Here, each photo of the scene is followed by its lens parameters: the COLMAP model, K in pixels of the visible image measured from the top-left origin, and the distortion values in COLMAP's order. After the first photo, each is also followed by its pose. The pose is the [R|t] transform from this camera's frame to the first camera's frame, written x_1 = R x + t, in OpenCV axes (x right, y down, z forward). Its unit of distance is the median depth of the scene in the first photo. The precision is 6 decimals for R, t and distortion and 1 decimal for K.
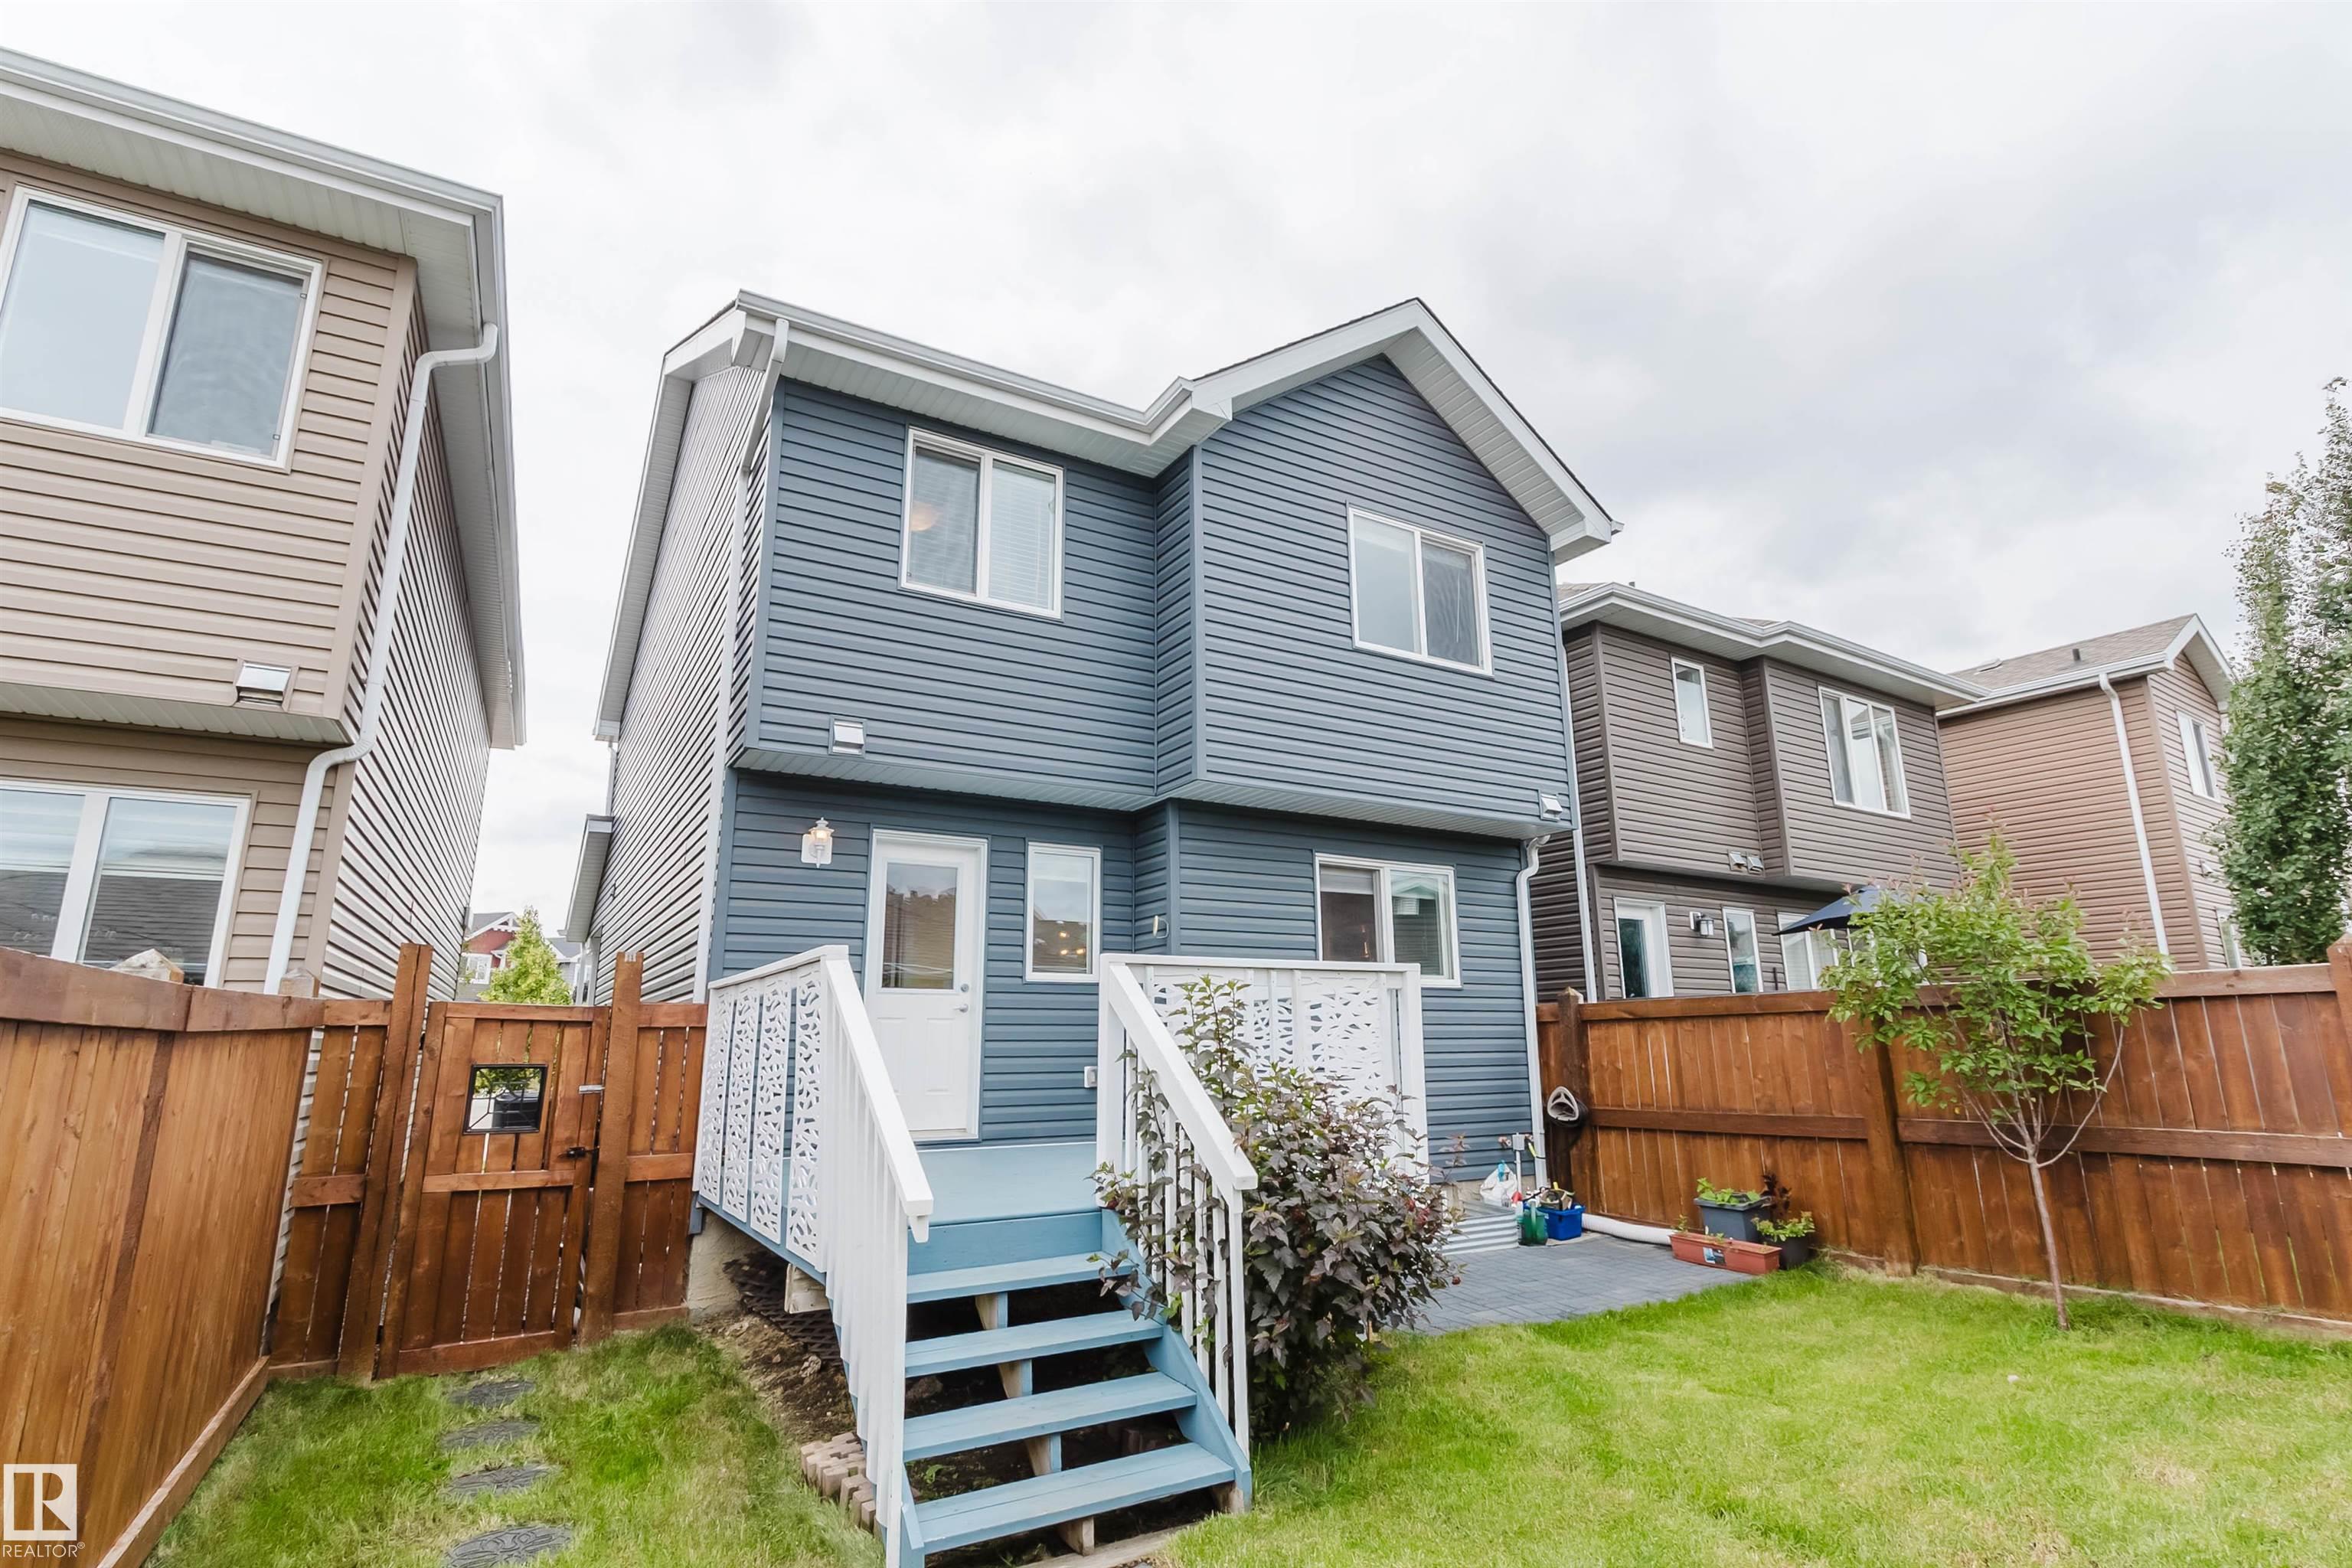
lens RADIAL K [[1074.1, 0, 1153.4], [0, 1074.1, 777.5], [0, 0, 1]] dist [0.001627, 0.000113]
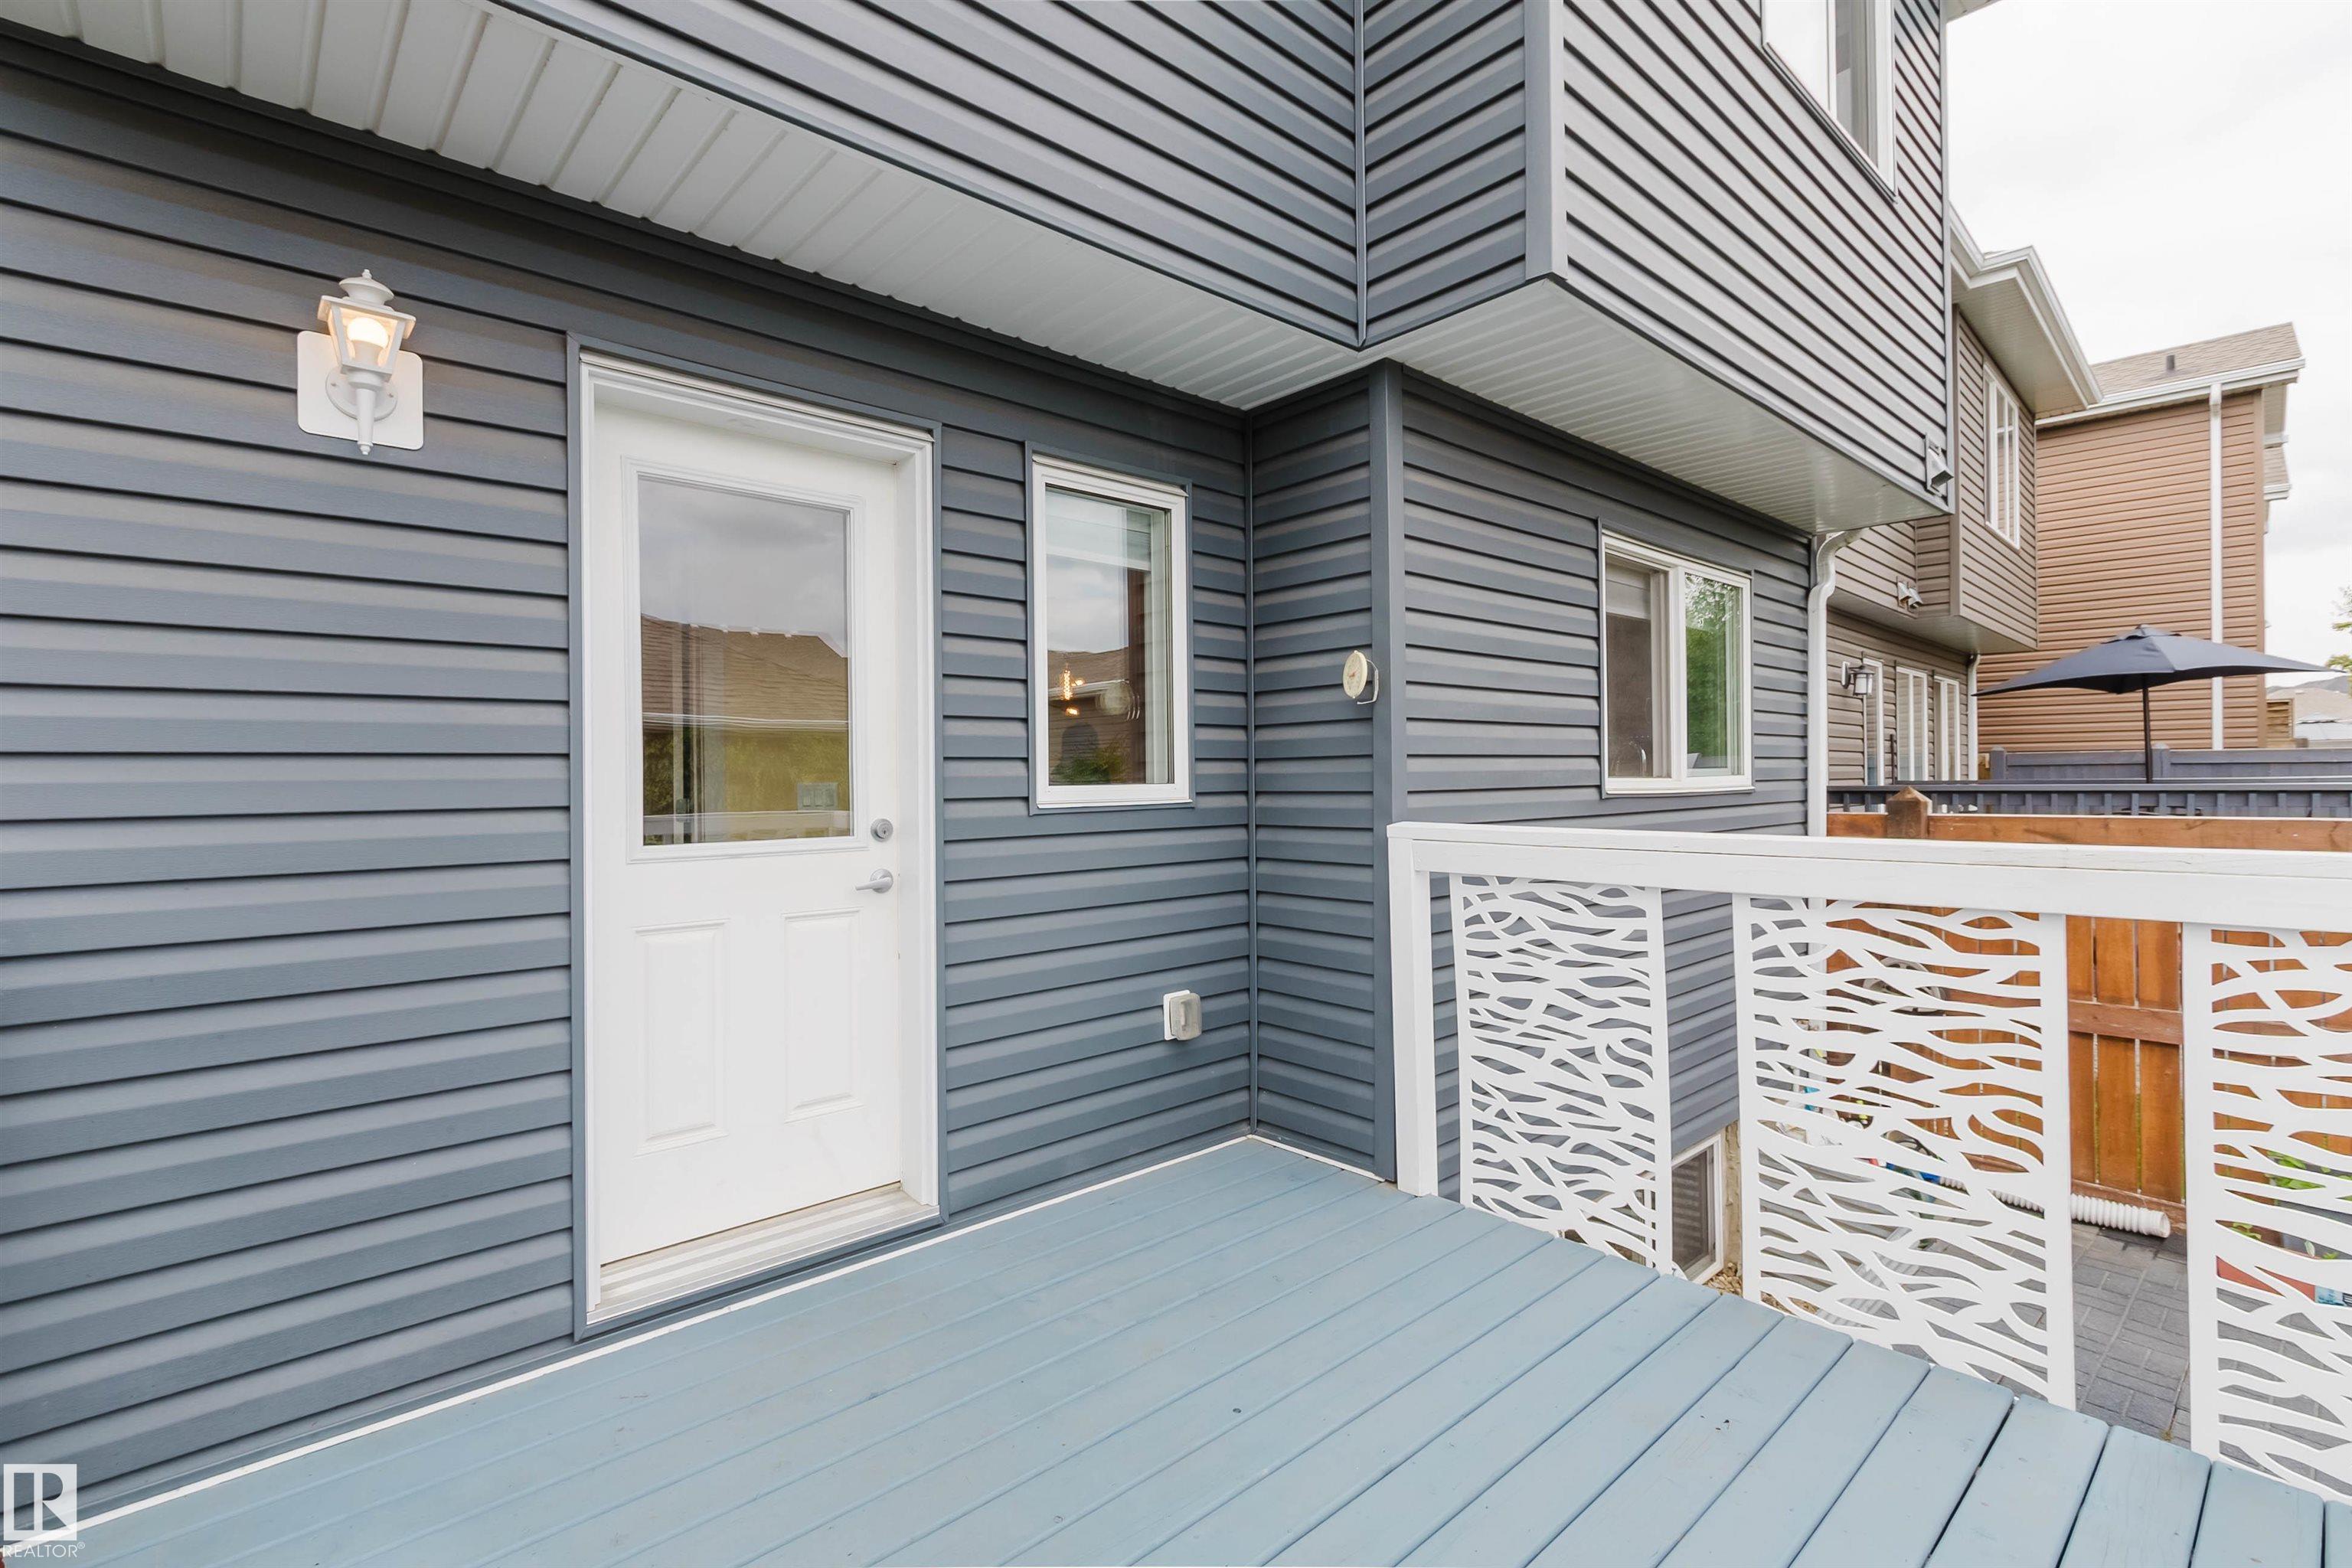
lens RADIAL K [[1064.5, 0, 1184.0], [0, 1064.5, 771.5], [0, 0, 1]] dist [0.003222, 0.000595]
pose [[0.975441, -0.001669, 0.220256, -0.149599], [-0.051314, 0.970735, 0.234606, 0.078885], [-0.214201, -0.240146, 0.946809, 0.604570]]
